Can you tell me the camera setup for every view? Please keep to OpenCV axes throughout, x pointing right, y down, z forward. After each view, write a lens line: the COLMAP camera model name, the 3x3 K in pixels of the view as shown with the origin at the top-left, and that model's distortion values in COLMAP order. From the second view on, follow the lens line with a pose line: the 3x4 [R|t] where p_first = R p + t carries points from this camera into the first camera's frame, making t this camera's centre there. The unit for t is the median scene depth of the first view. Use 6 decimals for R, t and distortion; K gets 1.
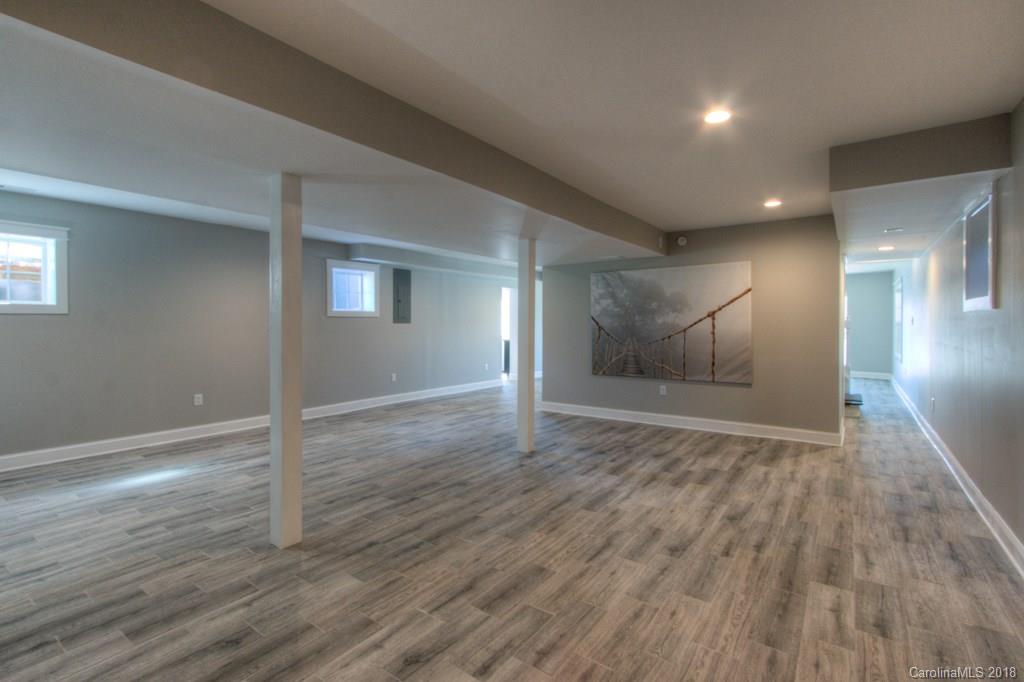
lens RADIAL K [[472.4, 0, 507.5], [0, 472.4, 332.0], [0, 0, 1]] dist [-0.010725, 0.001508]
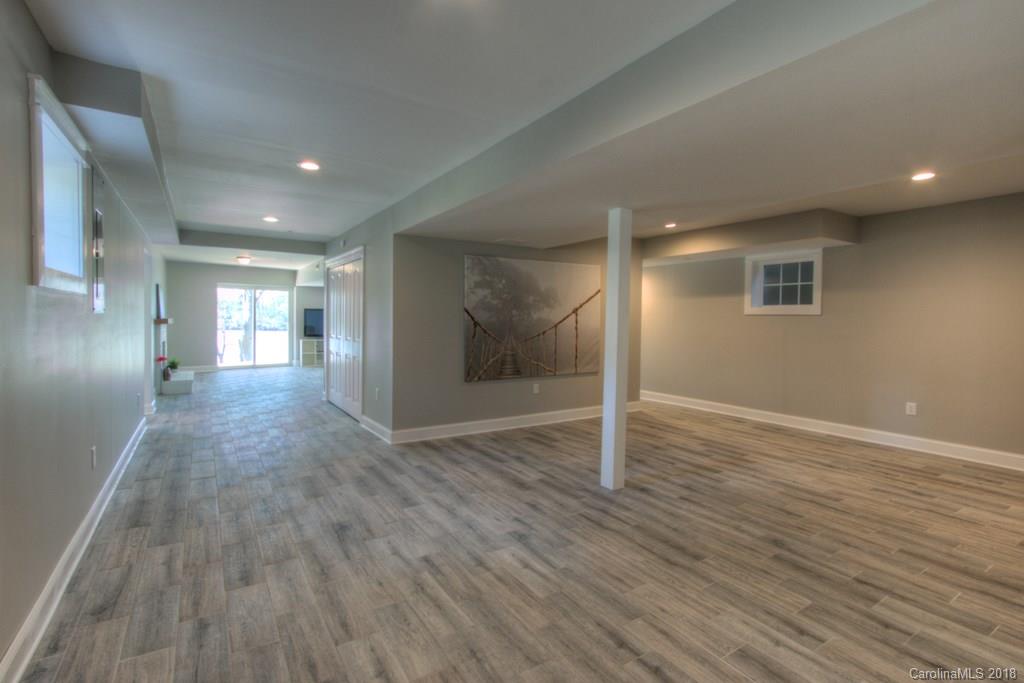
lens RADIAL K [[472.4, 0, 483.4], [0, 472.4, 334.6], [0, 0, 1]] dist [-0.010725, 0.001508]
pose [[0.394324, -0.024099, 0.918655, -1.030555], [0.007040, 0.999706, 0.023203, -0.016257], [-0.918944, -0.002682, 0.394378, 1.257135]]
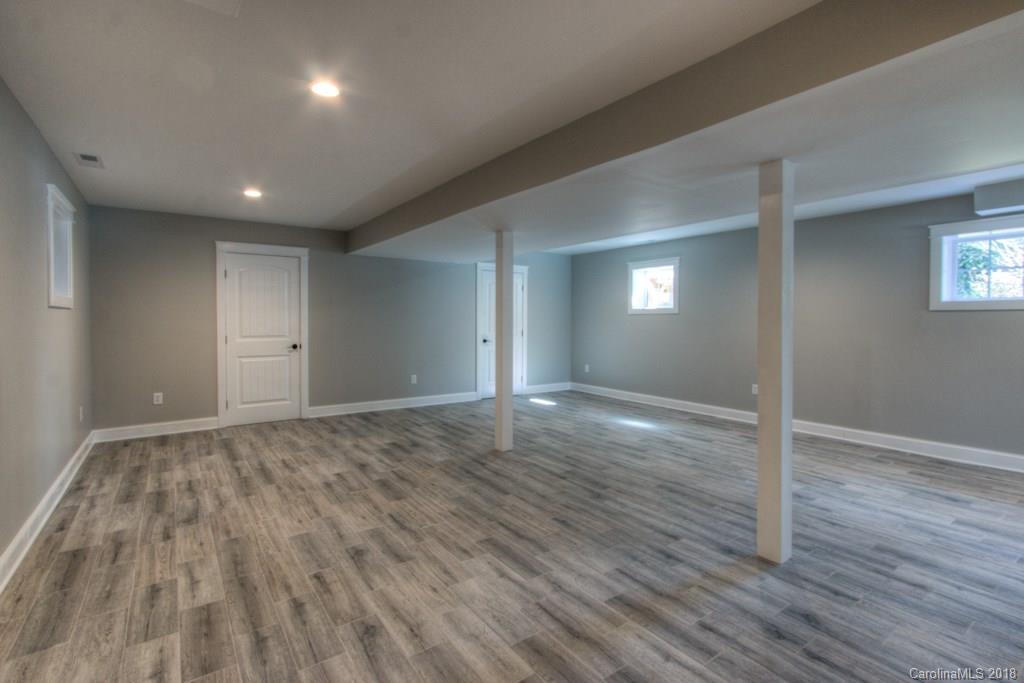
lens RADIAL K [[472.4, 0, 486.0], [0, 472.4, 324.4], [0, 0, 1]] dist [-0.010725, 0.001508]
pose [[-0.344621, 0.008189, -0.938706, 0.912659], [-0.019678, 0.999679, 0.015945, -0.018808], [0.938536, 0.023967, -0.344350, 1.226368]]
